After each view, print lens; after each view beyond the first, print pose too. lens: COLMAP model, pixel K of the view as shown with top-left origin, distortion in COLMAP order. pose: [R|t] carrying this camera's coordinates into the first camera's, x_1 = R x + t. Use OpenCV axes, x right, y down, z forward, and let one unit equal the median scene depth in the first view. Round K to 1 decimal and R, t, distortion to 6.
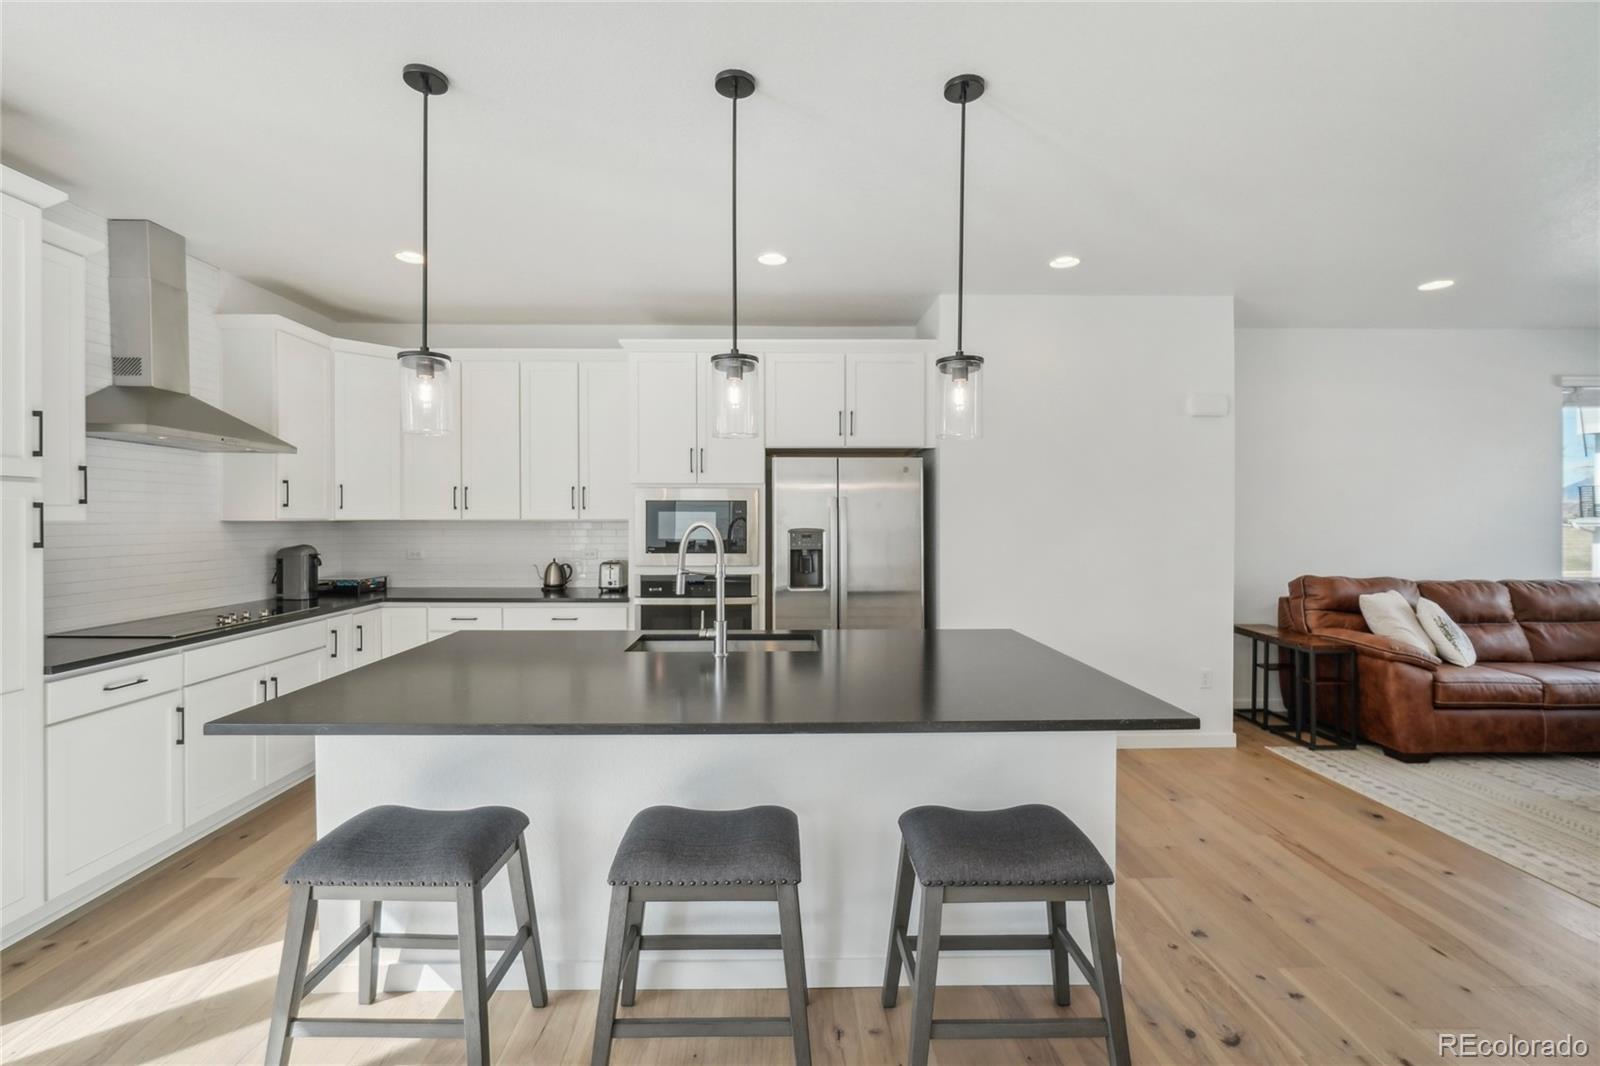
lens RADIAL K [[702.4, 0, 792.5], [0, 702.4, 523.9], [0, 0, 1]] dist [-0.000865, -0.000068]
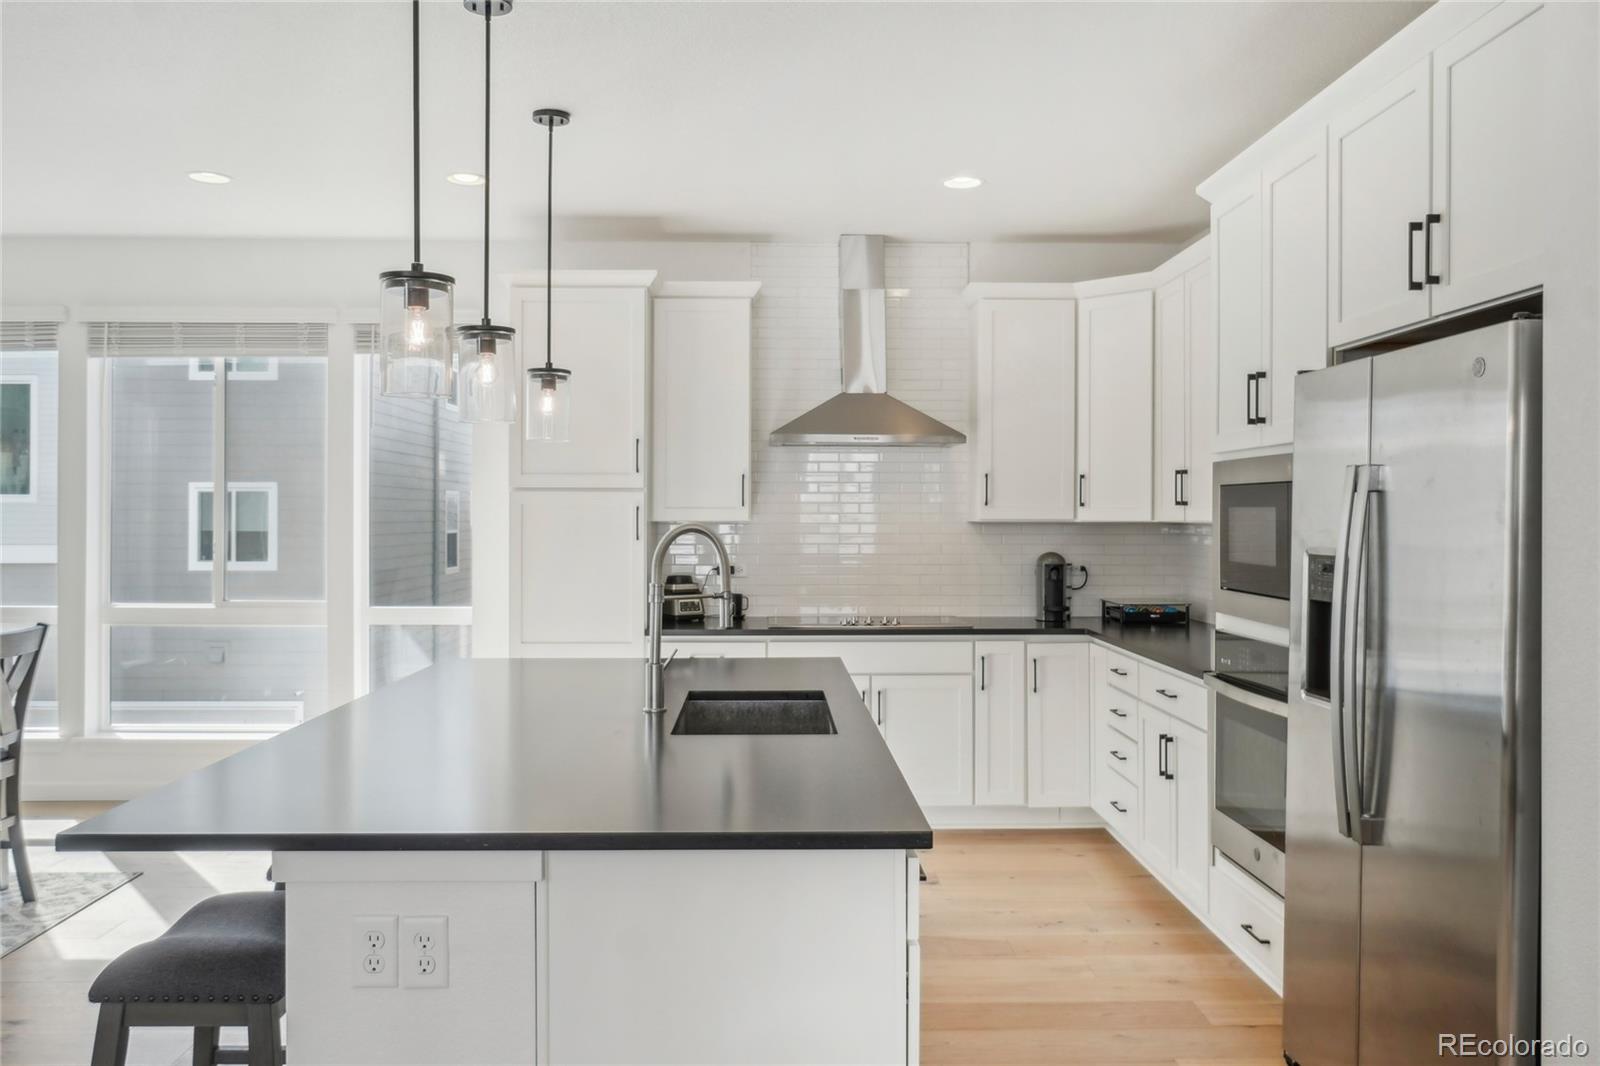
lens RADIAL K [[1257.4, 0, 801.0], [0, 1257.4, 522.1], [0, 0, 1]] dist [-0.001881, 0.000007]
pose [[-0.005470, 0.006377, -0.999965, 0.701817], [-0.010776, 0.999921, 0.006435, -0.010614], [0.999927, 0.010811, -0.005400, 0.698415]]
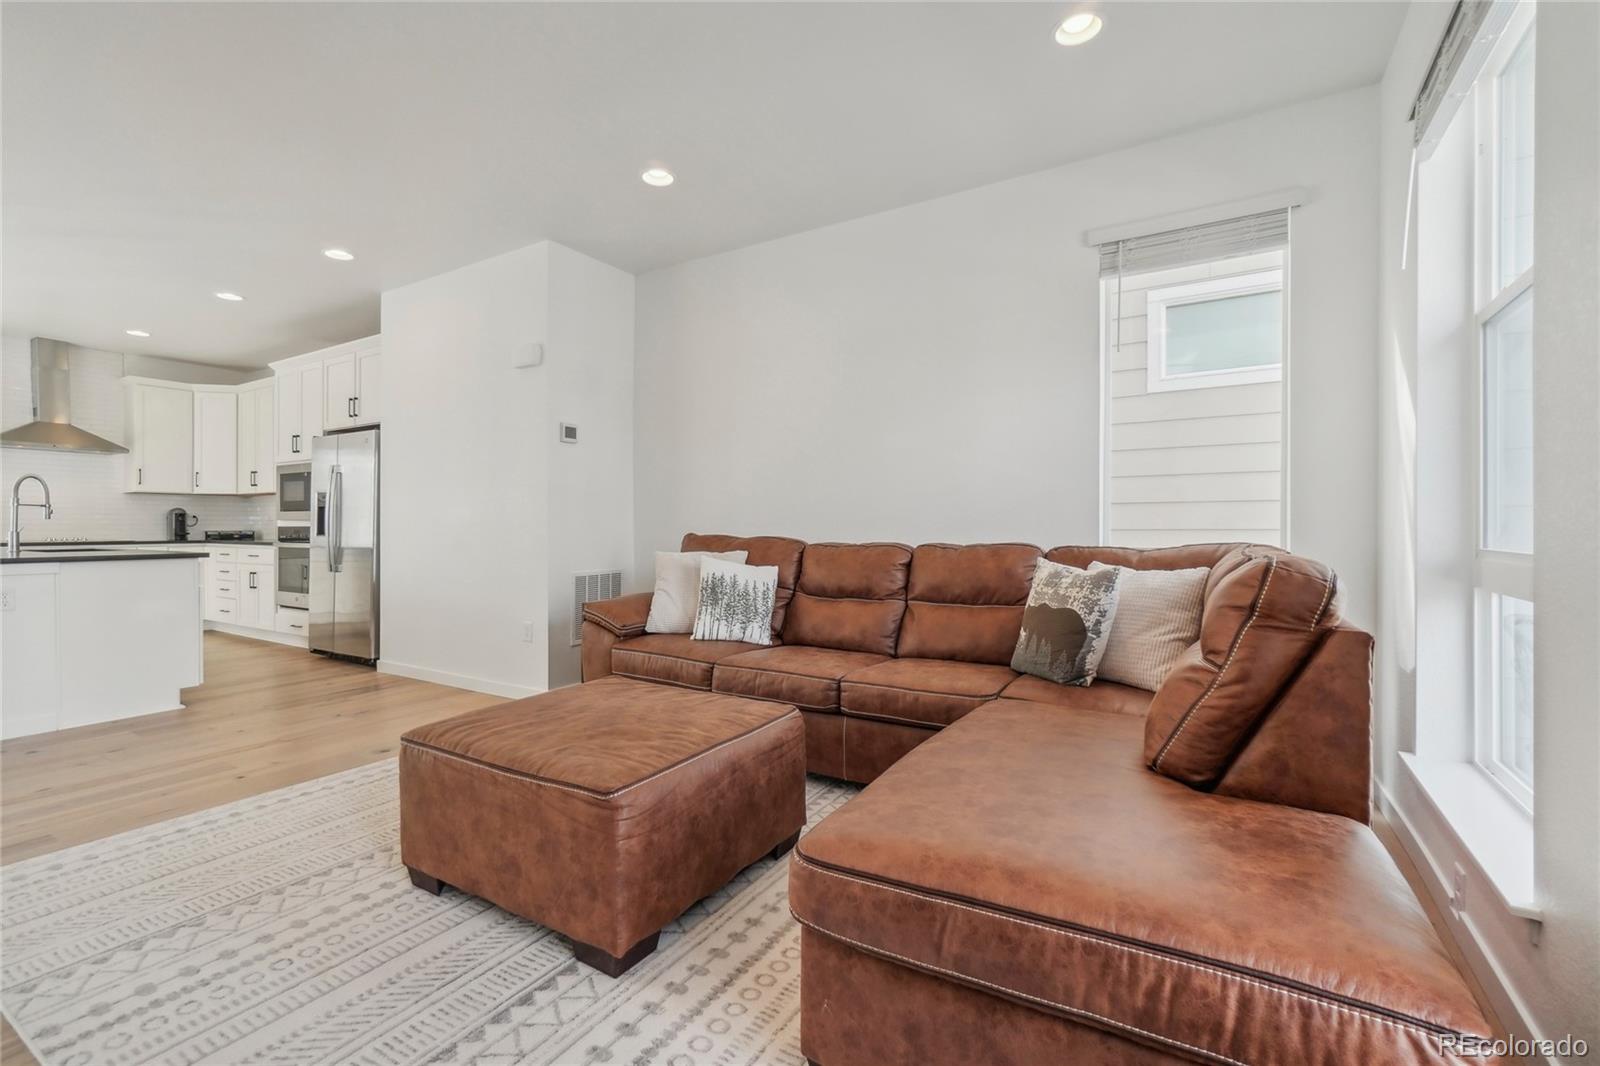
lens RADIAL K [[702.4, 0, 792.5], [0, 702.4, 523.9], [0, 0, 1]] dist [-0.000865, -0.000068]
pose [[0.837336, -0.000853, -0.546688, 1.431954], [-0.004459, 0.999955, -0.008391, 0.073809], [0.546671, 0.009463, 0.837294, 0.377106]]
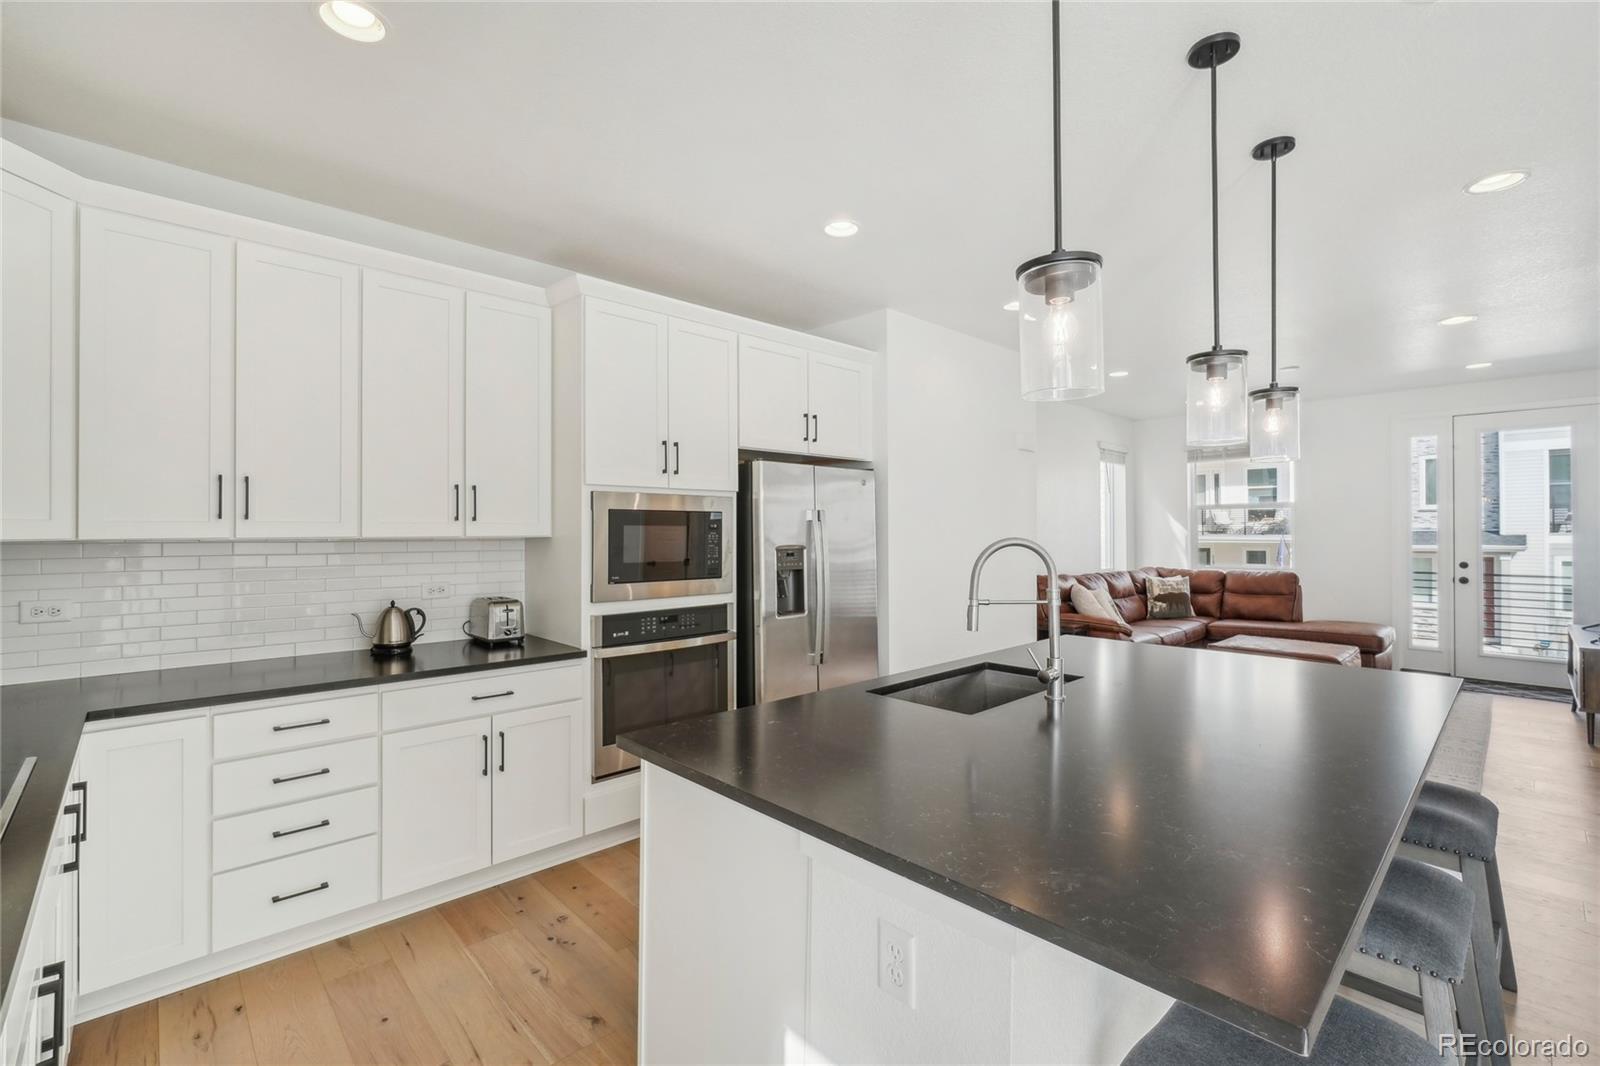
lens RADIAL K [[702.4, 0, 792.5], [0, 702.4, 523.9], [0, 0, 1]] dist [-0.000865, -0.000068]
pose [[0.744197, 0.005548, 0.667937, -0.544133], [0.005772, 0.999875, -0.014735, -0.007414], [-0.667935, 0.014821, 0.744072, 0.350763]]
